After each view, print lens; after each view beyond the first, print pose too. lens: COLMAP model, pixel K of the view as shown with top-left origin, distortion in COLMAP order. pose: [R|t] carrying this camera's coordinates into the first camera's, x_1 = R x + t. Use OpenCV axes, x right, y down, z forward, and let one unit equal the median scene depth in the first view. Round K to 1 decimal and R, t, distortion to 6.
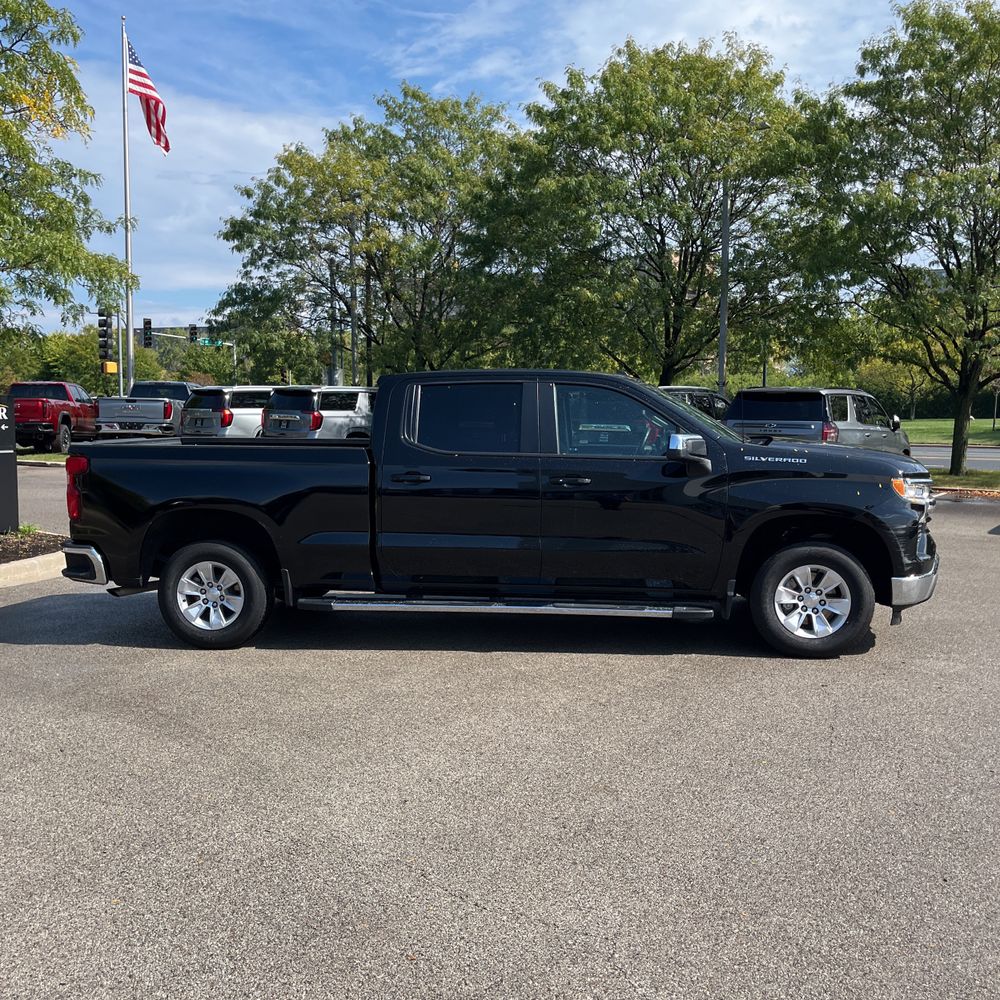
lens RADIAL K [[1156.7, 0, 500.5], [0, 1156.7, 465.0], [0, 0, 1]] dist [0.004476, -0.015666]
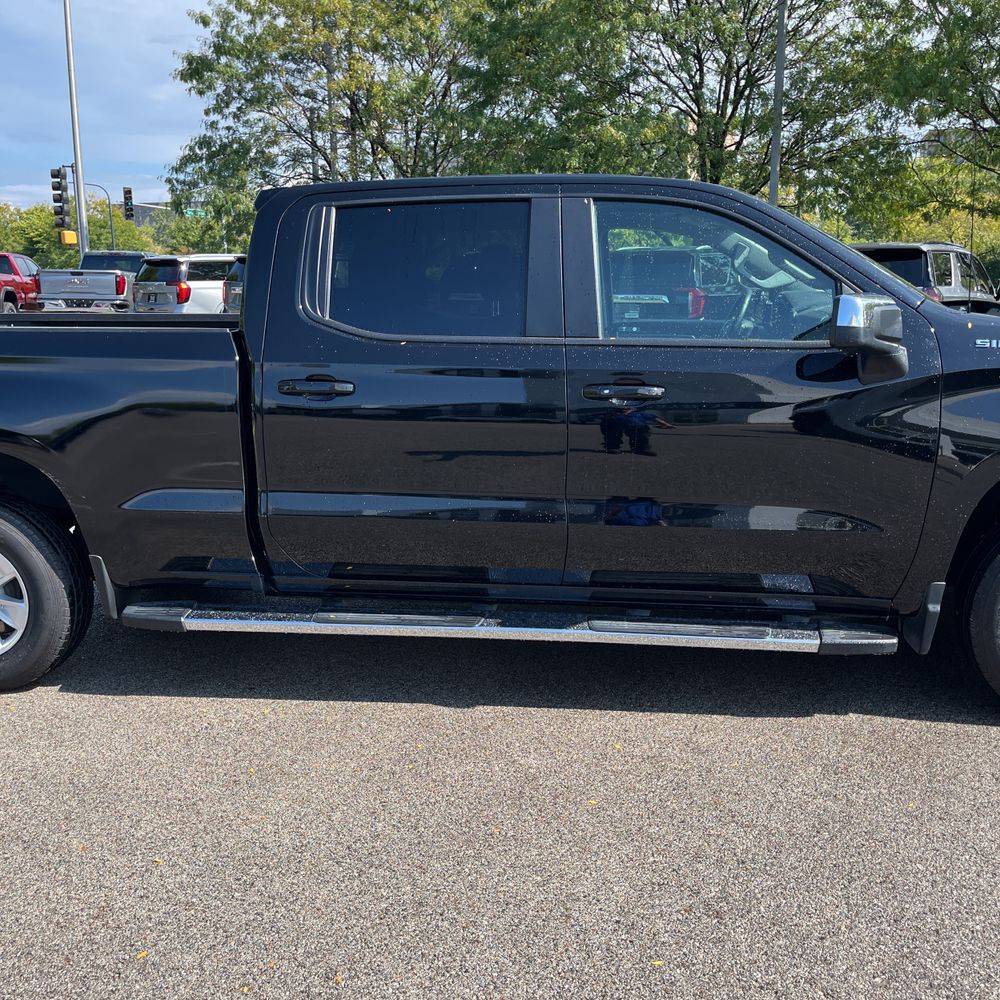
lens RADIAL K [[1079.2, 0, 492.0], [0, 1079.2, 503.0], [0, 0, 1]] dist [0.053775, -0.060328]
pose [[0.999829, -0.005587, -0.017614, 0.003660], [0.008116, 0.989113, 0.146936, -0.003049], [0.016601, -0.147054, 0.988989, 0.191645]]
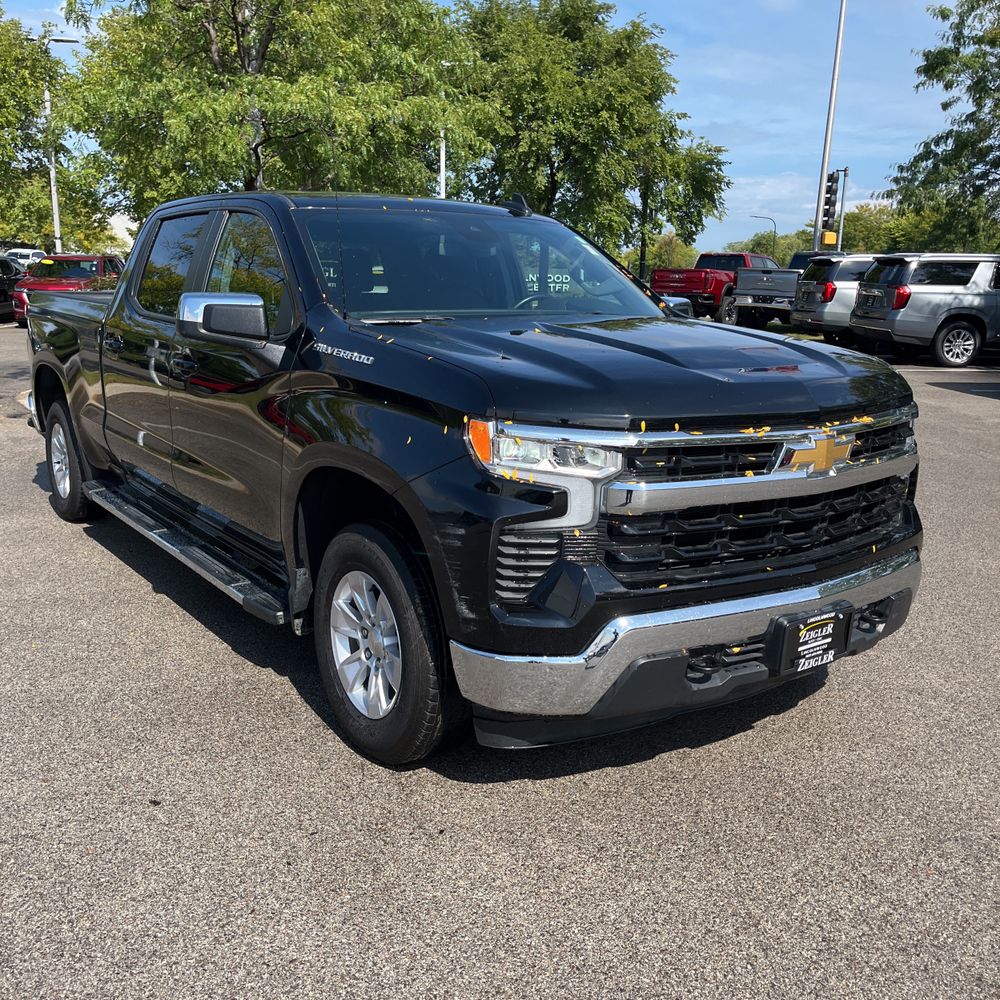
lens RADIAL K [[1079.2, 0, 492.0], [0, 1079.2, 503.0], [0, 0, 1]] dist [0.053775, -0.060328]
pose [[0.649530, 0.170535, -0.740965, 0.233266], [-0.062237, 0.983177, 0.171724, -0.009210], [0.757785, -0.065425, 0.649216, 0.270879]]
